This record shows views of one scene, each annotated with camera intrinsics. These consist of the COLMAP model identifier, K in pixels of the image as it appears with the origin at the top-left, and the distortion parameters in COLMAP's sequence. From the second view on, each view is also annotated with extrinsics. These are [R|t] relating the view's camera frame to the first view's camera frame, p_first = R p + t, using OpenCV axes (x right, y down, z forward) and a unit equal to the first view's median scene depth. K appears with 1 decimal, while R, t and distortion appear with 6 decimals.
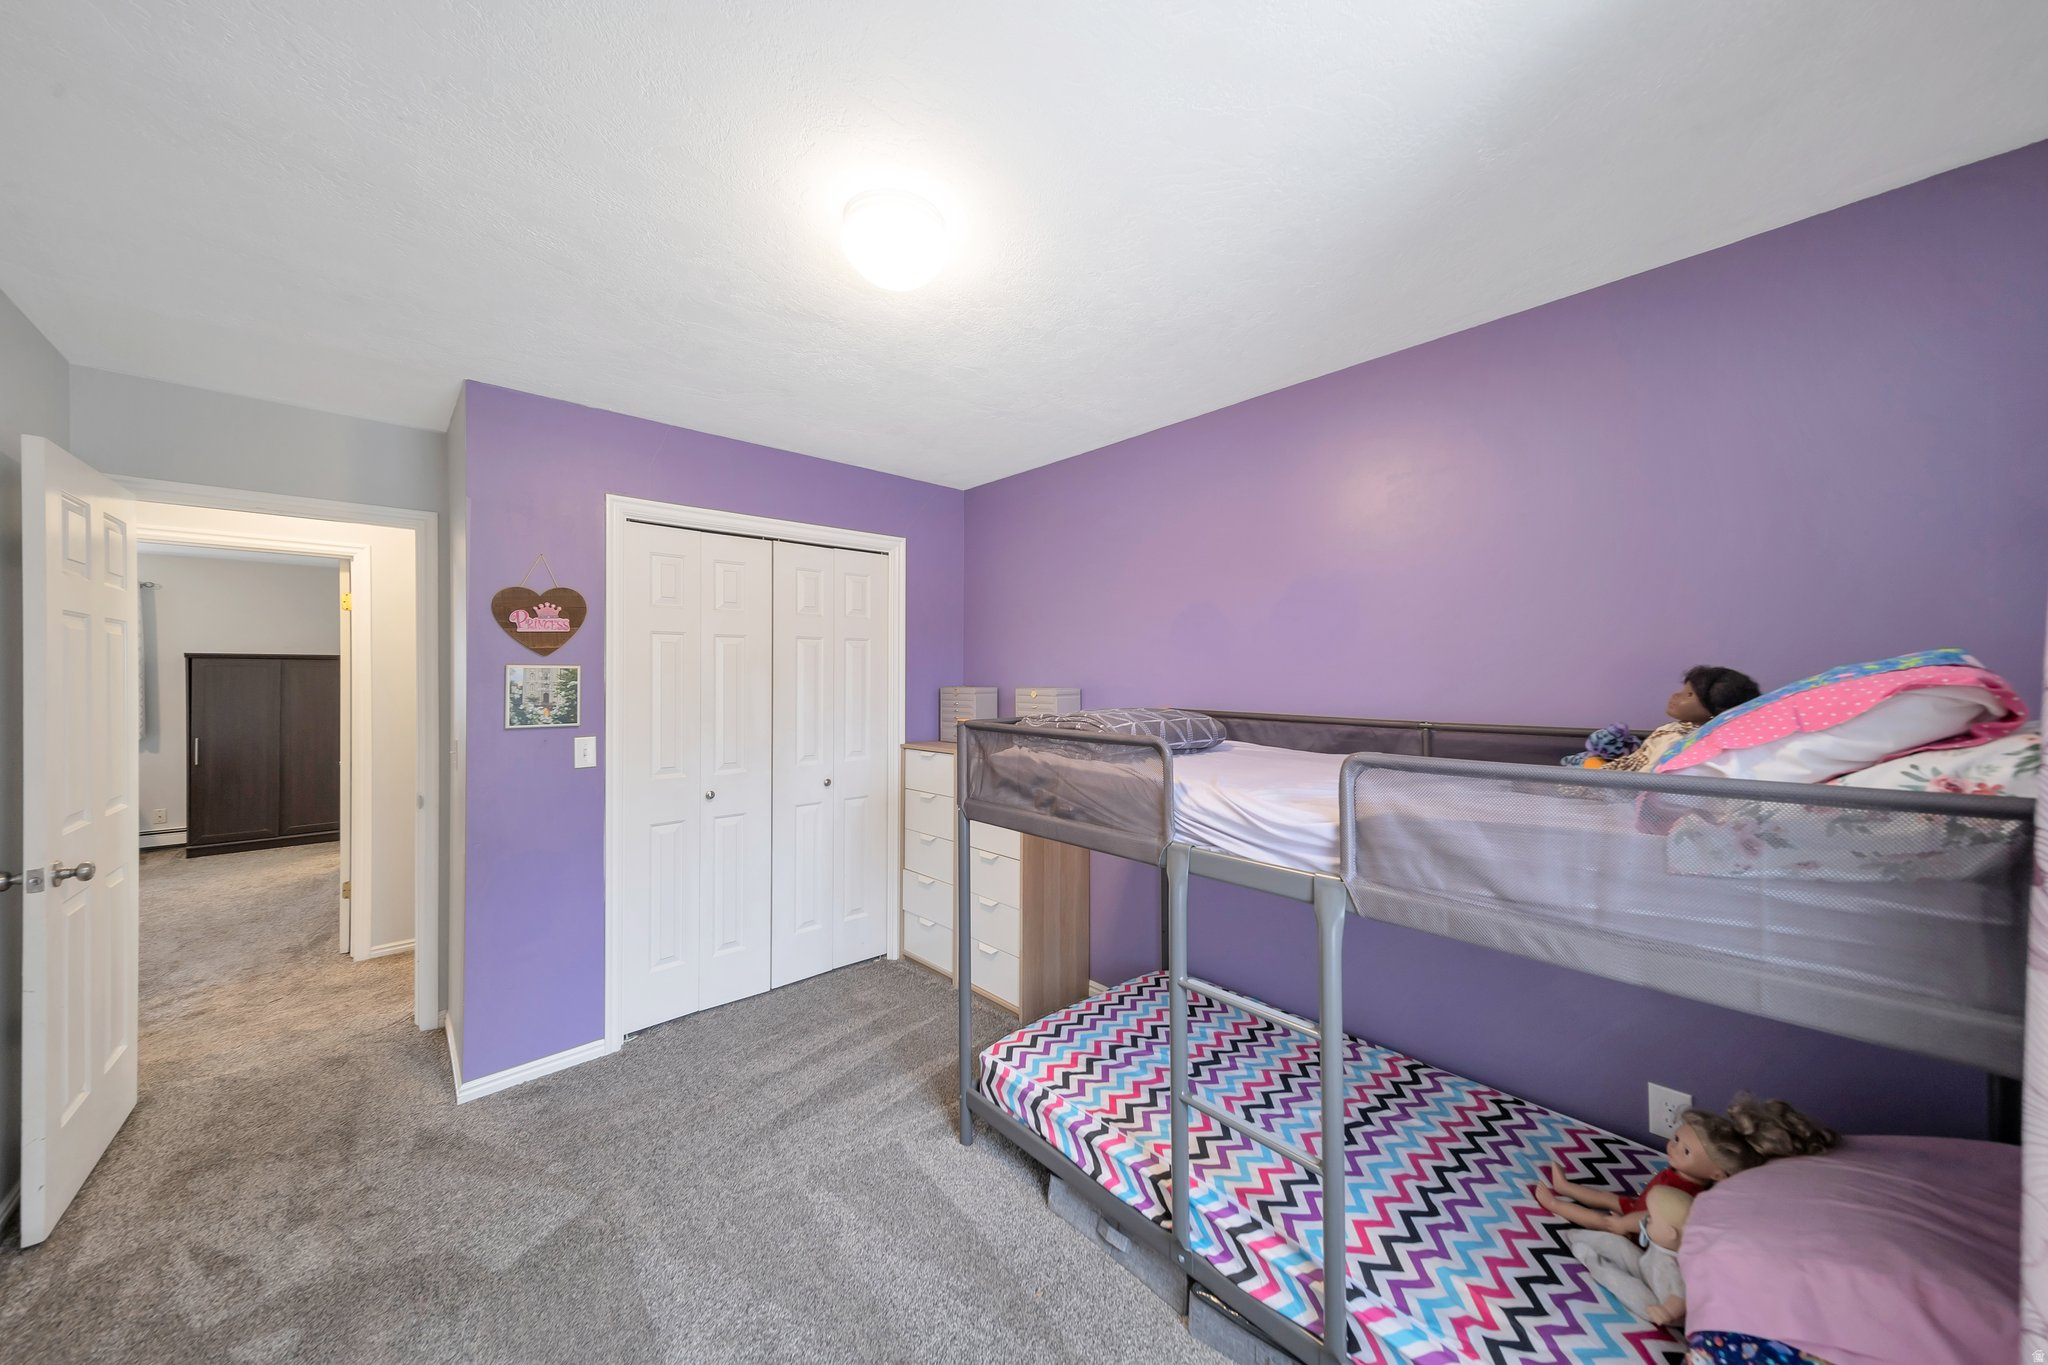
lens RADIAL K [[695.2, 0, 1019.0], [0, 695.2, 688.6], [0, 0, 1]] dist [0.000630, -0.000008]
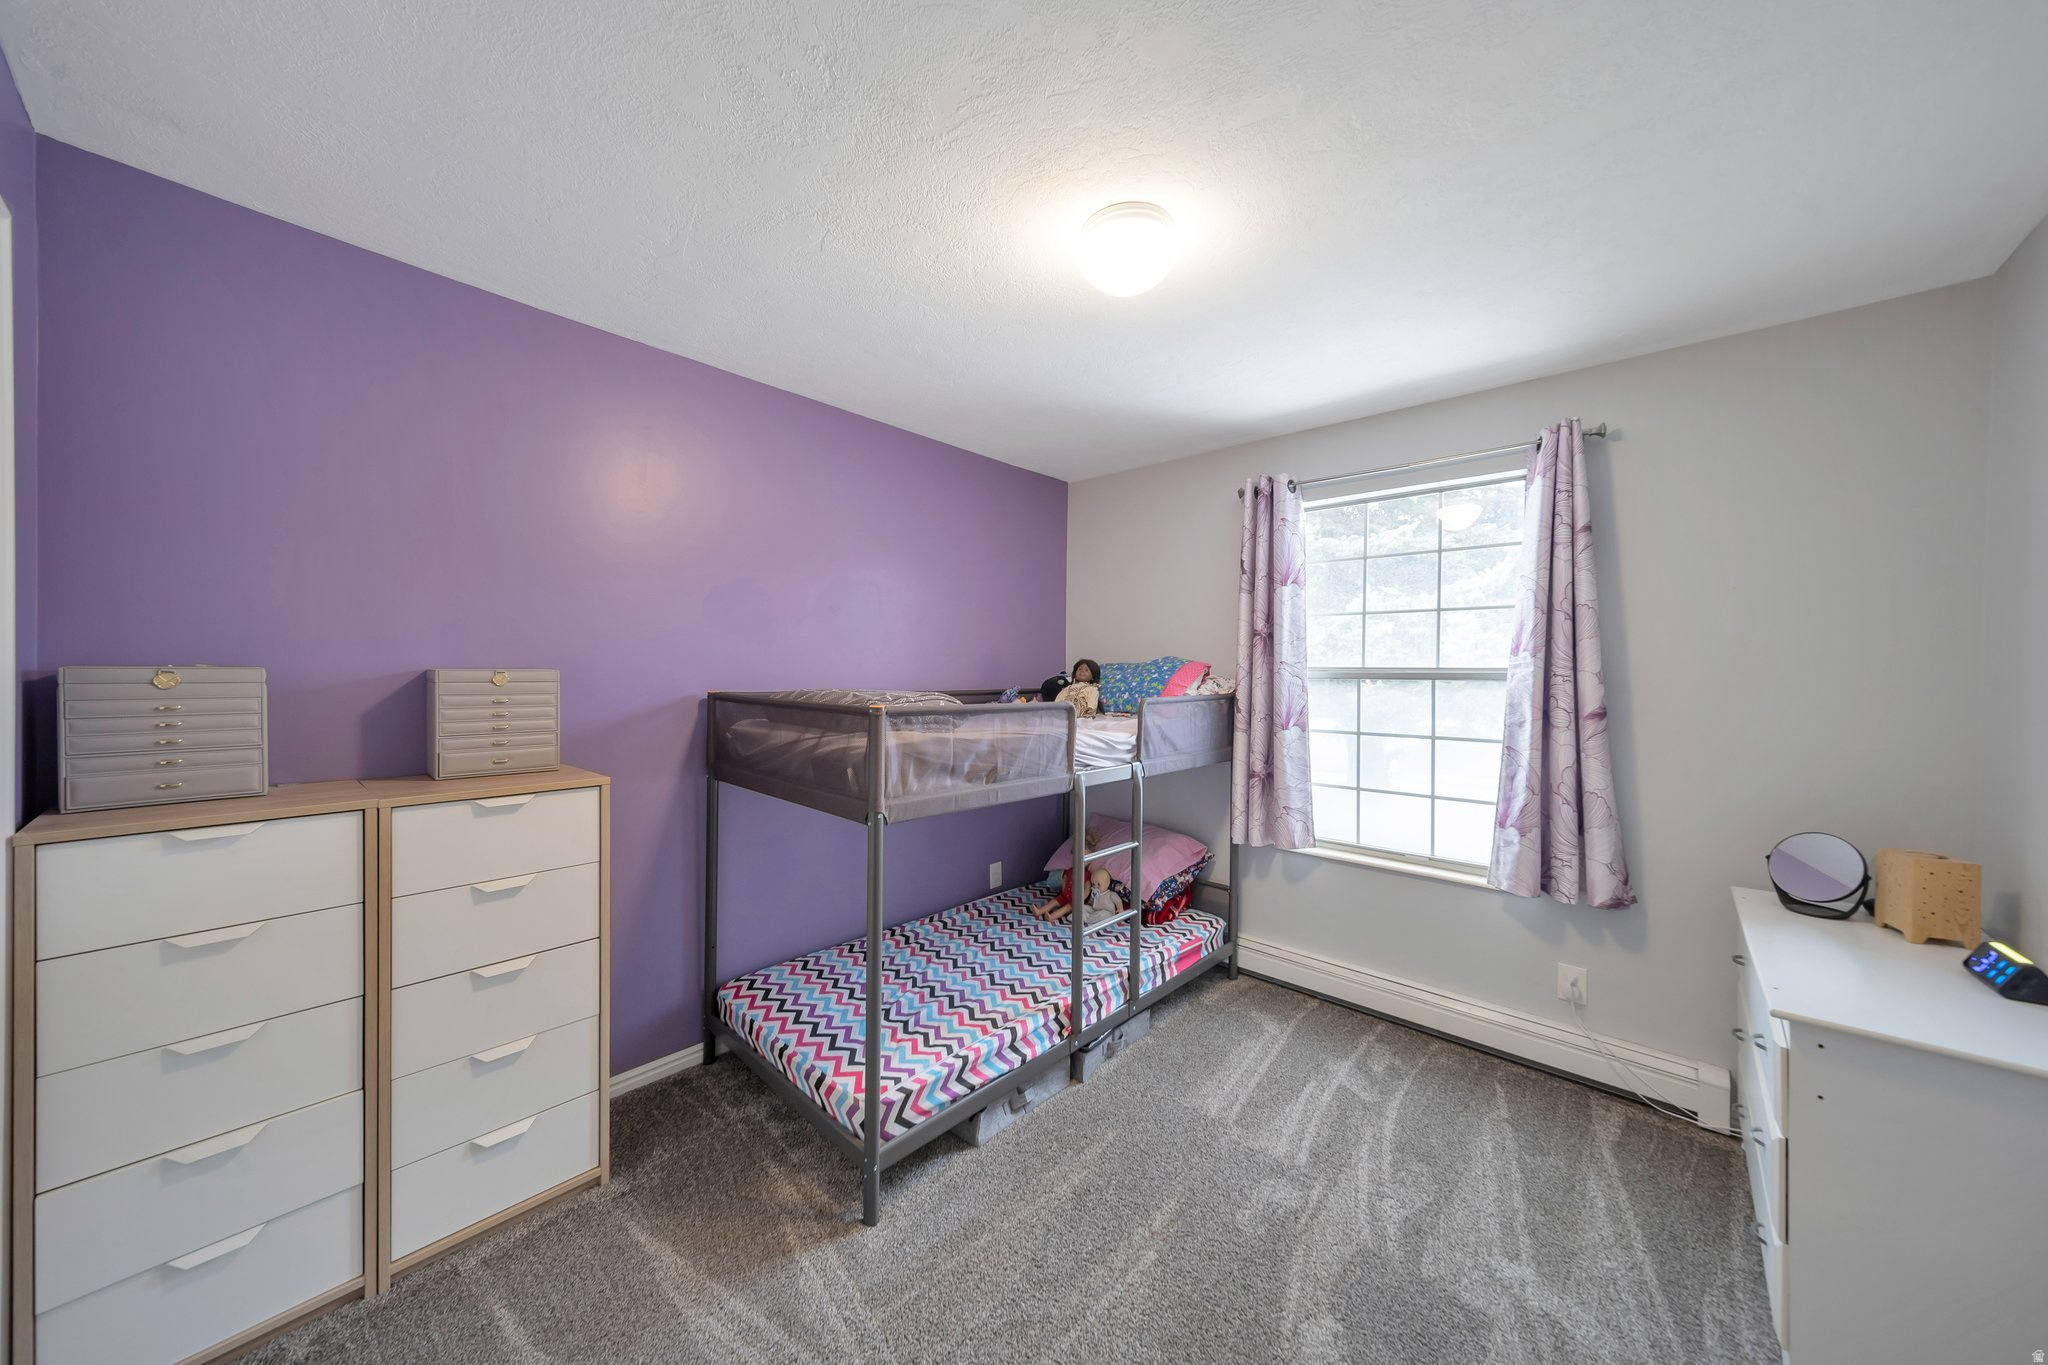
lens RADIAL K [[695.2, 0, 1018.9], [0, 695.2, 676.7], [0, 0, 1]] dist [0.000630, -0.000008]
pose [[-0.099773, -0.006503, 0.994989, -1.019705], [-0.012013, 0.999914, 0.005330, 0.008678], [-0.994938, -0.011421, -0.099843, 1.043734]]
